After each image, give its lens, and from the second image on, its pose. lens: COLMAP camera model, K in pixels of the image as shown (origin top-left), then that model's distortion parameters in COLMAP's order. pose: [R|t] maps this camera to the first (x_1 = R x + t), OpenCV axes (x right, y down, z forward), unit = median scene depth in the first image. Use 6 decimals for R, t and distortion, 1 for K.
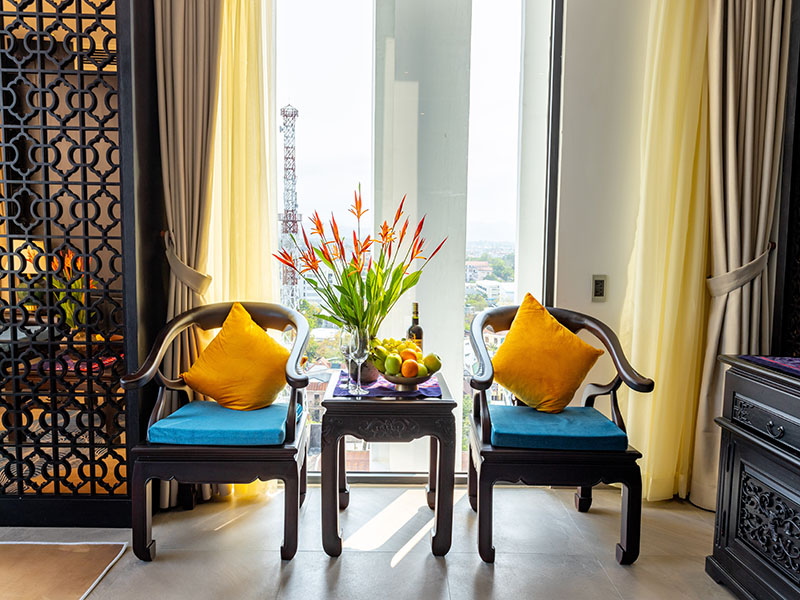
lens RADIAL K [[606.6, 0, 395.8], [0, 606.6, 289.5], [0, 0, 1]] dist [0.007712, 0.004613]
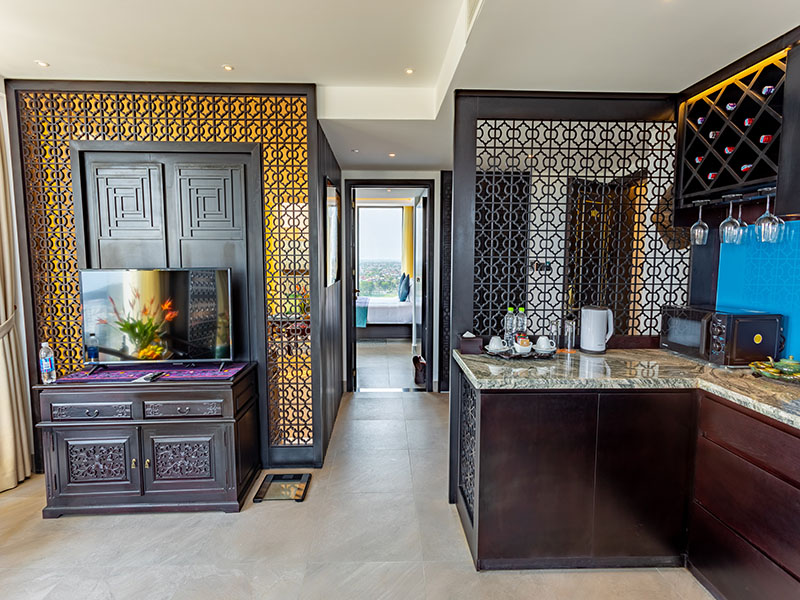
lens RADIAL K [[386.6, 0, 395.1], [0, 386.6, 288.2], [0, 0, 1]] dist [0.004203, 0.001036]
pose [[-0.012189, -0.090576, 0.995815, -0.418618], [0.082990, 0.992361, 0.091277, -0.142209], [-0.996476, 0.083755, -0.004579, 0.019687]]
